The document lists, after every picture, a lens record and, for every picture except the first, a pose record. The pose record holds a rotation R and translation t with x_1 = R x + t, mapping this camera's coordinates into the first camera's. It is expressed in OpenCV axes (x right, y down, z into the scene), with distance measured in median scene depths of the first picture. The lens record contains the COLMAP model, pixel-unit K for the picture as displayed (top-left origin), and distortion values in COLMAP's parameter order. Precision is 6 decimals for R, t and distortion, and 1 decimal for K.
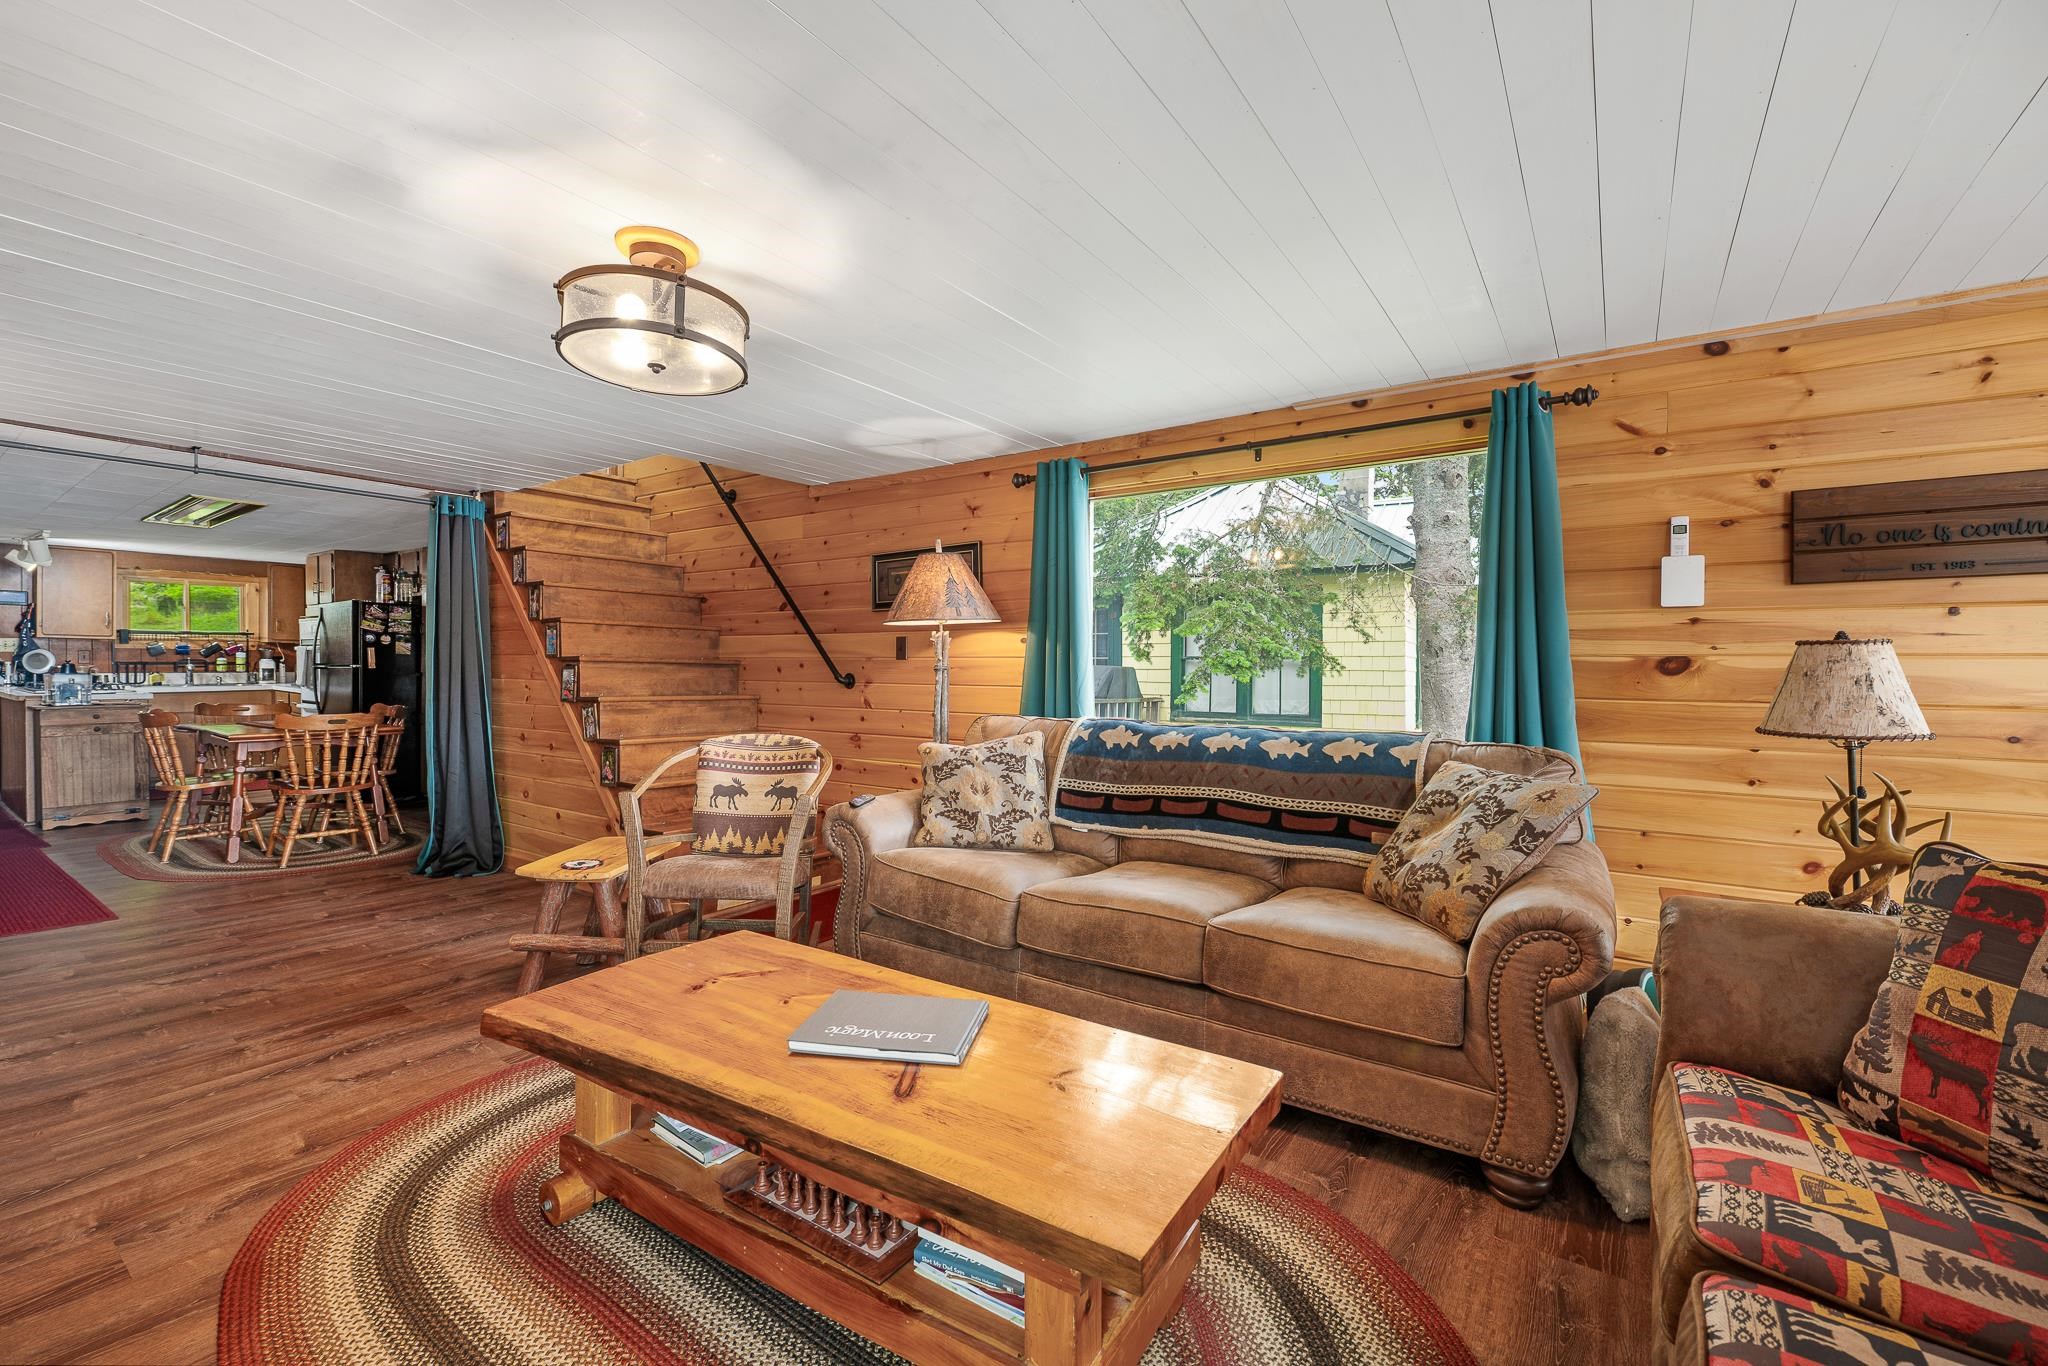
lens RADIAL K [[855.0, 0, 1027.4], [0, 855.0, 680.1], [0, 0, 1]] dist [-0.007902, -0.001091]
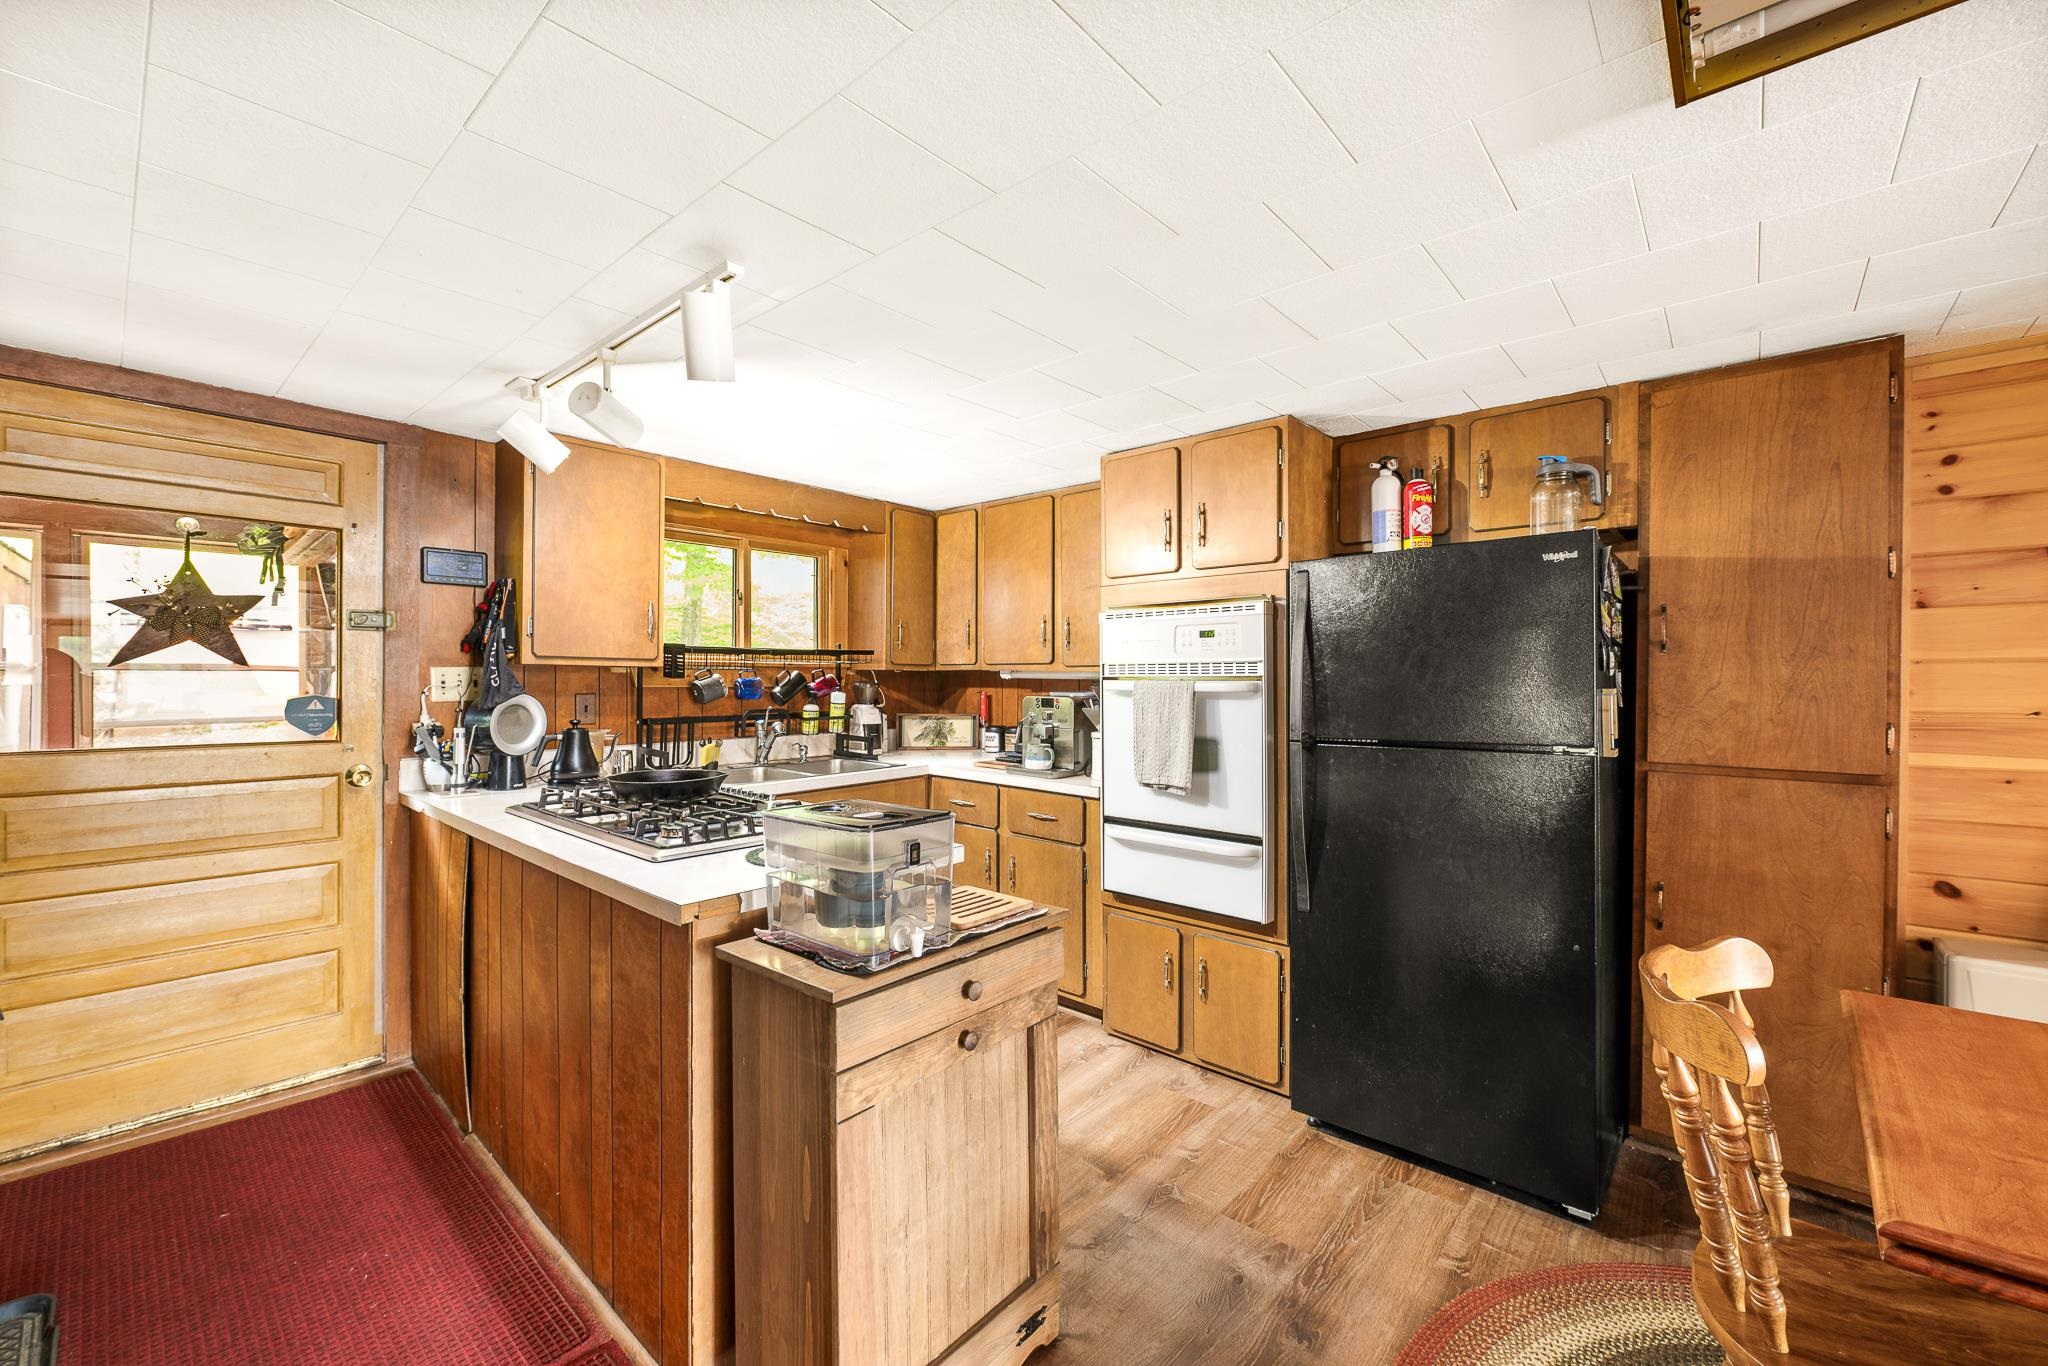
lens RADIAL K [[824.6, 0, 1016.3], [0, 824.6, 674.2], [0, 0, 1]] dist [-0.004866, -0.000896]
pose [[0.992146, -0.008139, -0.124816, -1.263461], [0.005107, 0.999684, -0.024594, -0.050214], [0.124977, 0.023763, 0.991875, 0.914791]]
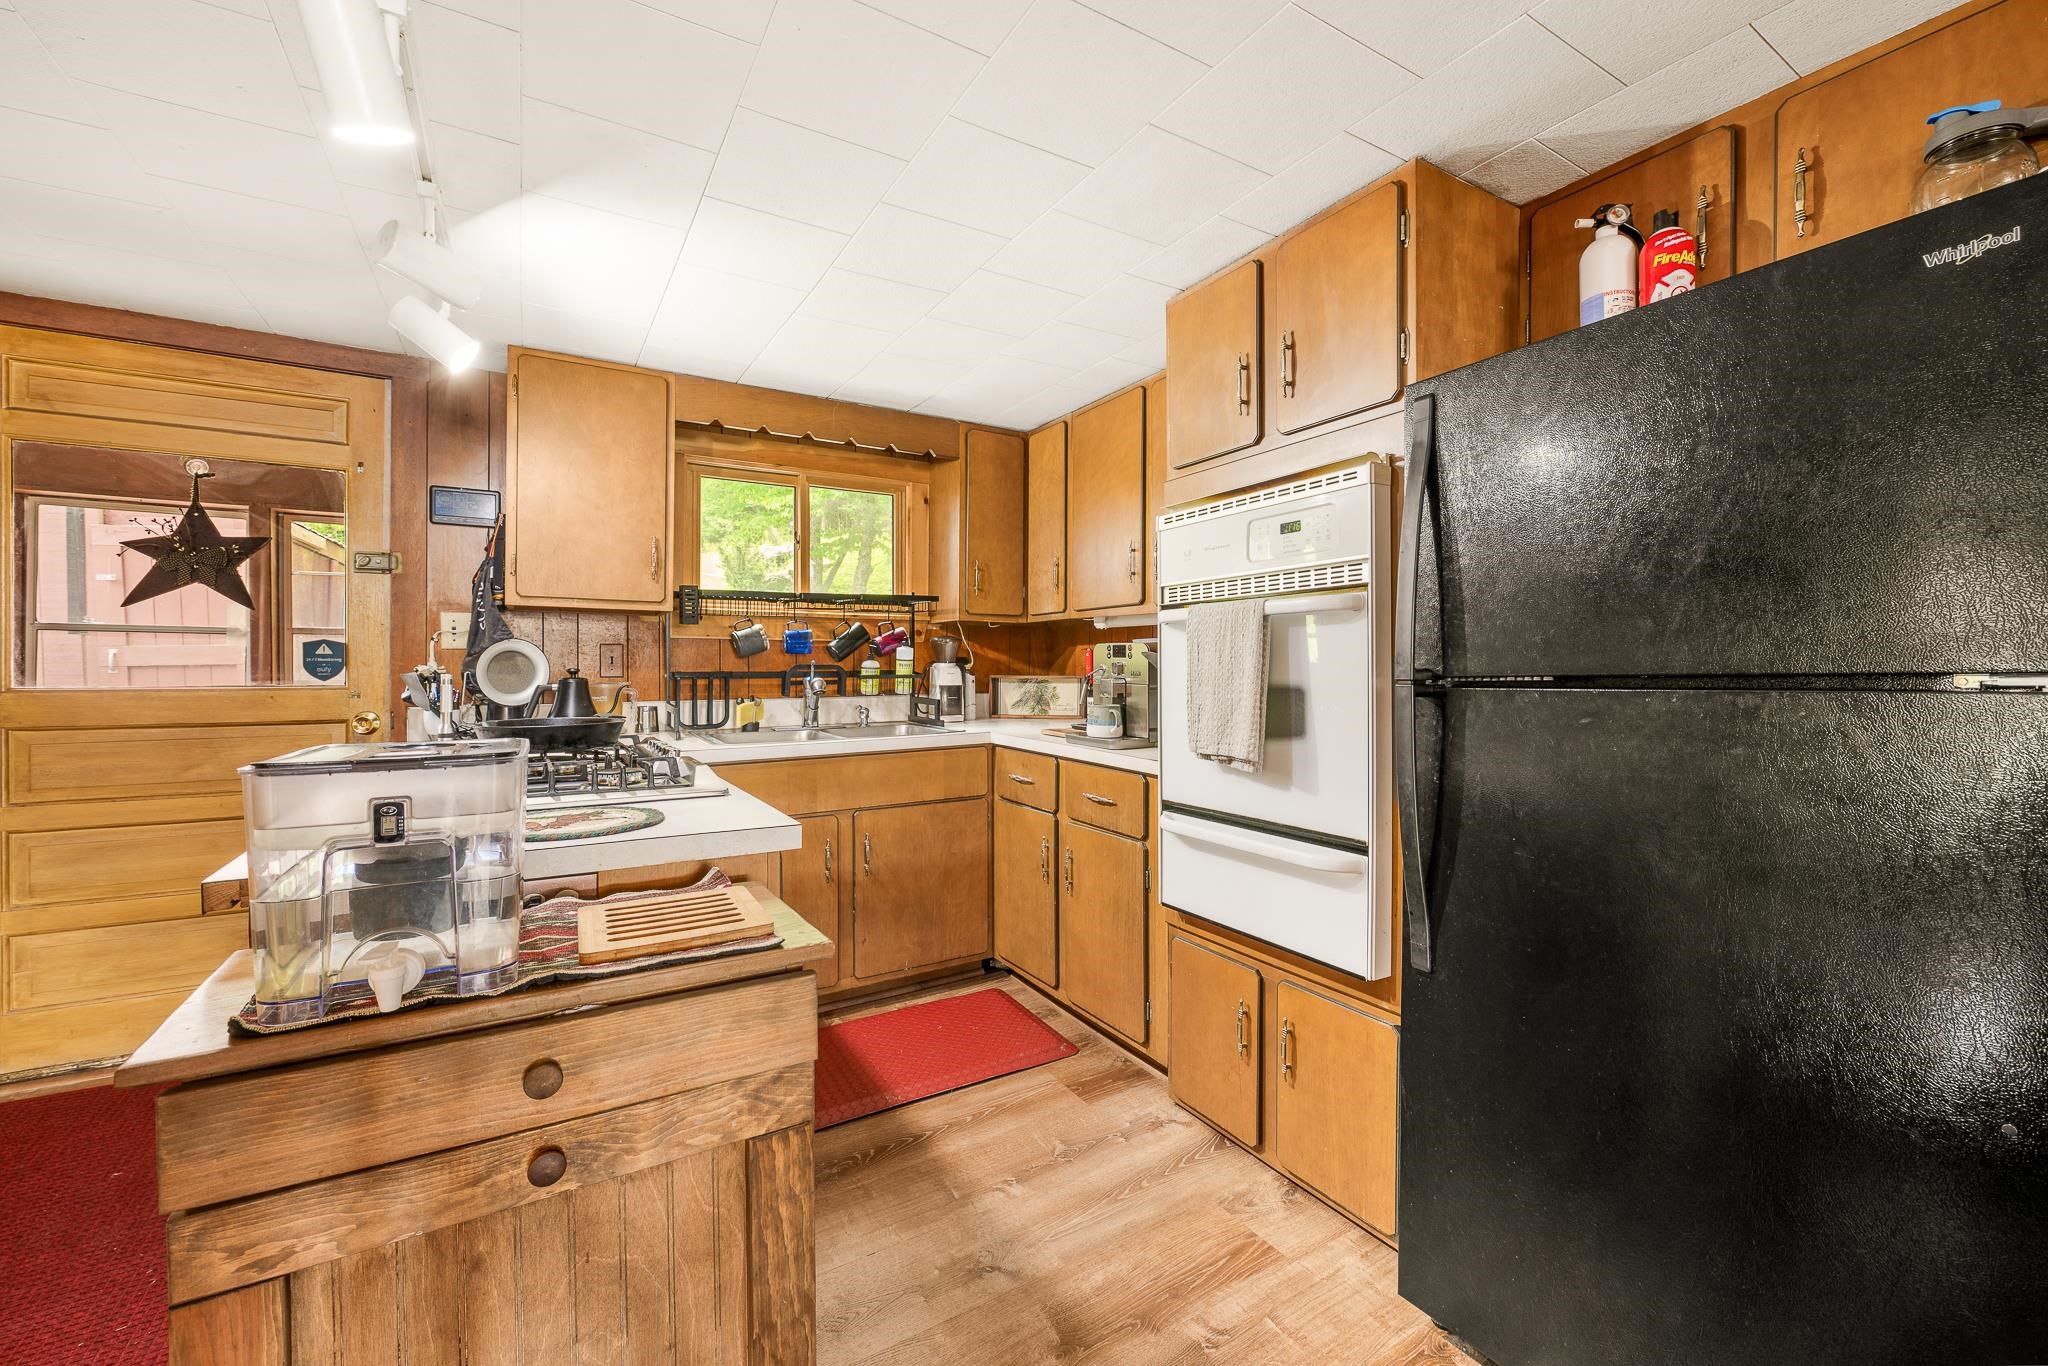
lens RADIAL K [[824.6, 0, 1016.6], [0, 824.6, 674.7], [0, 0, 1]] dist [-0.004866, -0.000896]
pose [[0.908420, -0.008009, -0.417981, -1.169622], [0.002714, 0.999908, -0.013260, -0.022852], [0.418049, 0.010911, 0.908359, 1.089192]]
